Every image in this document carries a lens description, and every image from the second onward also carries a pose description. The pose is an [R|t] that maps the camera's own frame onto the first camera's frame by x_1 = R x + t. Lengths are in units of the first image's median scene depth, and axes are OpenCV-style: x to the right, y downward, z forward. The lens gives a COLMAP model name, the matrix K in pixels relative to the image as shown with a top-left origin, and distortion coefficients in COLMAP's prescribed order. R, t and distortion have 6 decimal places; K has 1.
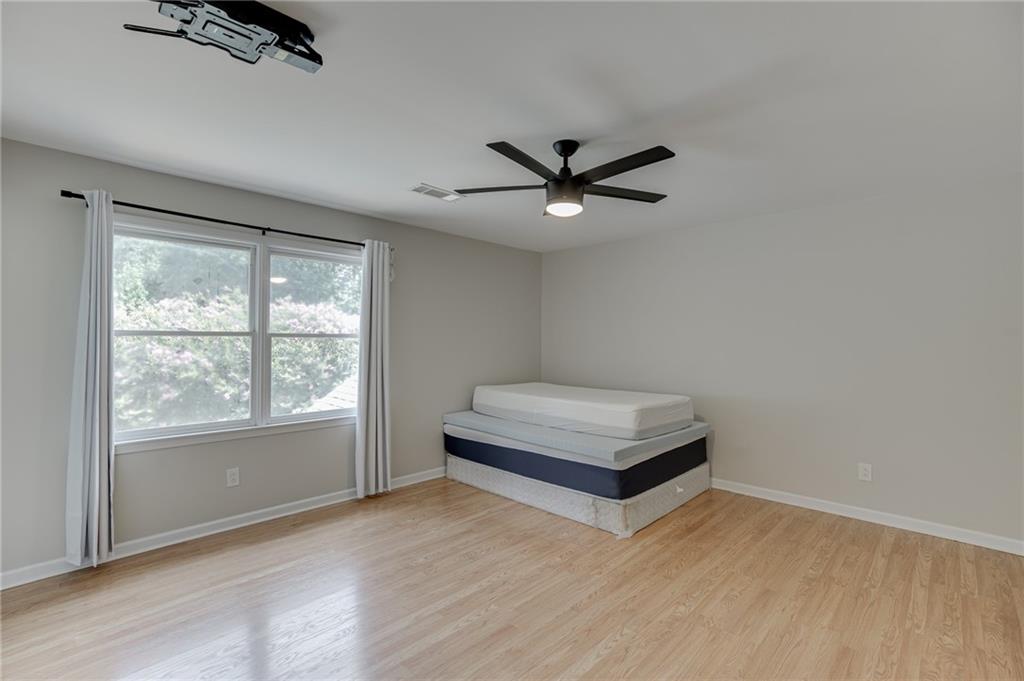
lens RADIAL K [[459.9, 0, 508.8], [0, 459.9, 339.7], [0, 0, 1]] dist [-0.001700, 0.000172]
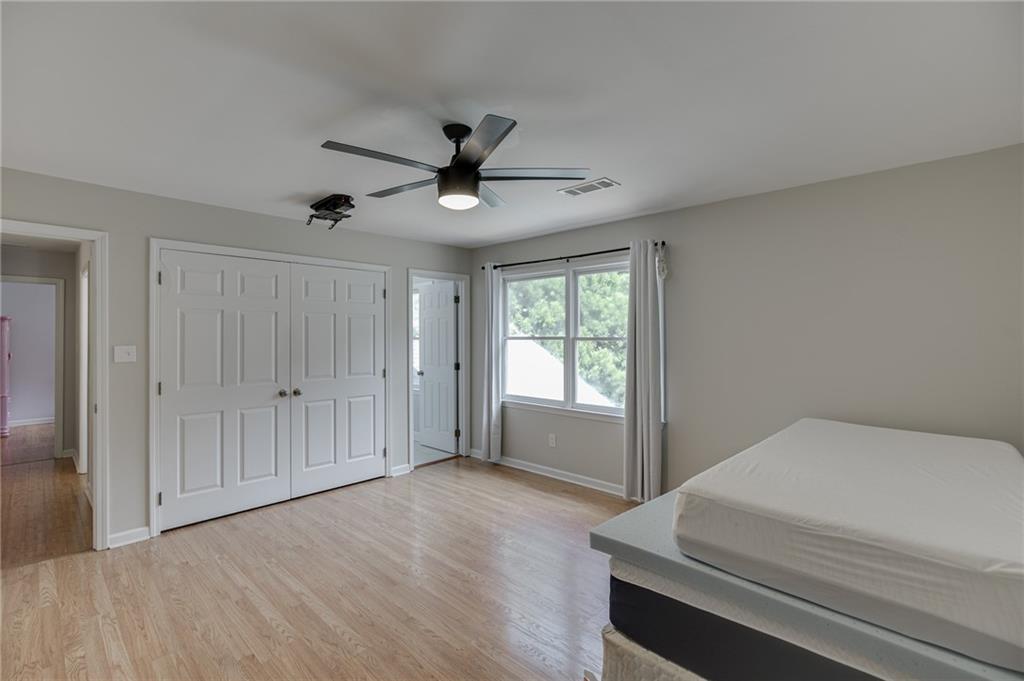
lens RADIAL K [[459.9, 0, 509.2], [0, 459.9, 339.6], [0, 0, 1]] dist [-0.001700, 0.000172]
pose [[0.014425, 0.000259, -0.999896, 0.796380], [0.008747, 0.999962, 0.000385, -0.010923], [0.999858, -0.008751, 0.014422, 0.844422]]
